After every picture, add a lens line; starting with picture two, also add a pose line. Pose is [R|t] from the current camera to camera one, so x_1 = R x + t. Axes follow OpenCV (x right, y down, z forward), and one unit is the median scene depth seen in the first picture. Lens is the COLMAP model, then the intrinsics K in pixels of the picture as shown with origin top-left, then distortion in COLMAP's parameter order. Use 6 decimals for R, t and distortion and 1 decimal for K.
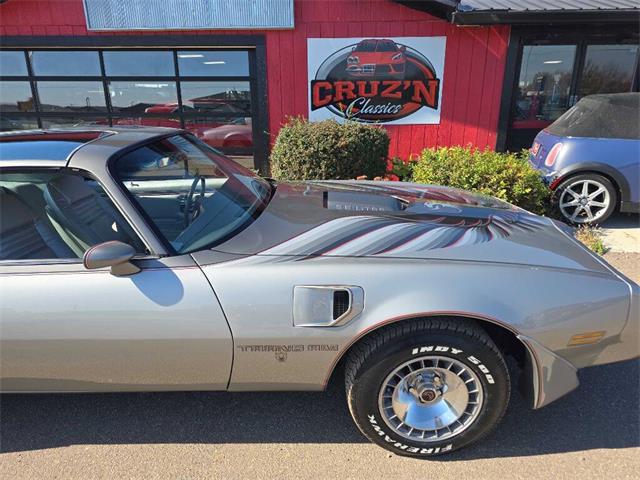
lens RADIAL K [[426.7, 0, 321.2], [0, 426.7, 242.0], [0, 0, 1]] dist [0.046188, -0.037373]
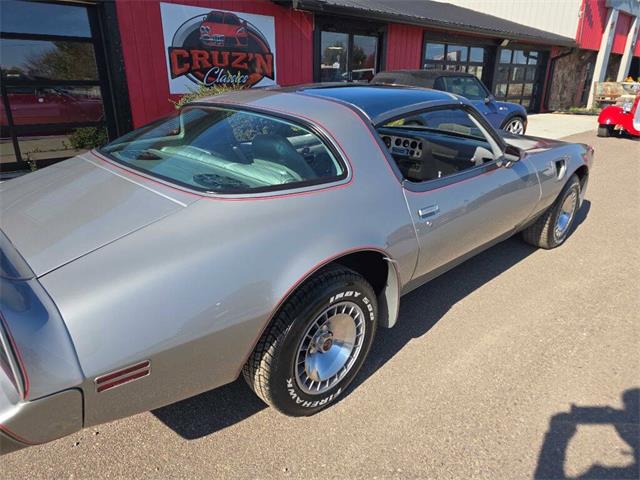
lens RADIAL K [[426.7, 0, 319.9], [0, 426.7, 240.7], [0, 0, 1]] dist [0.046188, -0.037373]
pose [[0.707900, -0.238291, 0.664902, -0.550270], [0.209180, 0.969871, 0.124879, -0.002547], [-0.674626, 0.050683, 0.736417, 0.076373]]
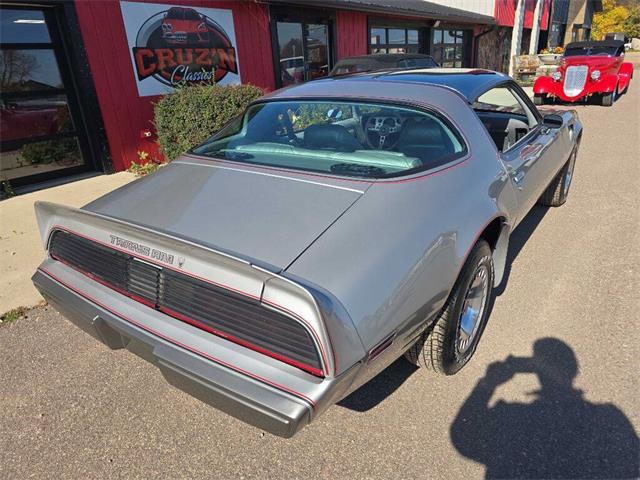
lens RADIAL K [[426.7, 0, 320.9], [0, 426.7, 239.9], [0, 0, 1]] dist [0.046188, -0.037373]
pose [[0.564790, -0.334298, 0.754491, -0.655249], [0.309322, 0.933377, 0.182008, -0.034810], [-0.765070, 0.130585, 0.630568, 0.162580]]
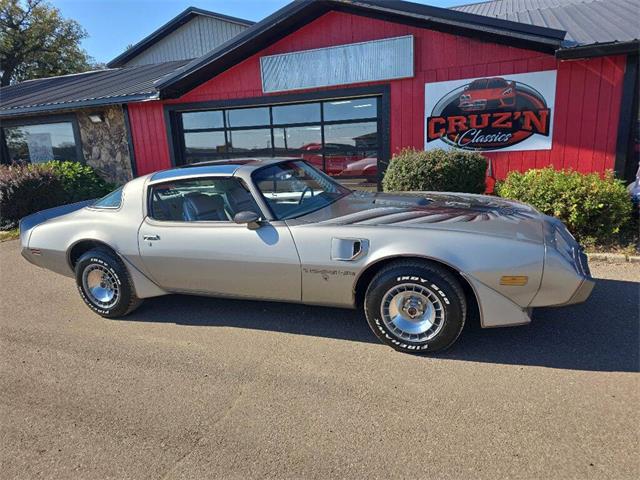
lens RADIAL K [[426.7, 0, 317.6], [0, 426.7, 241.5], [0, 0, 1]] dist [0.046188, -0.037373]
pose [[0.934194, 0.040205, -0.354492, 0.130600], [-0.067108, 0.995696, -0.063923, 0.060261], [0.350396, 0.083505, 0.932872, -0.181911]]
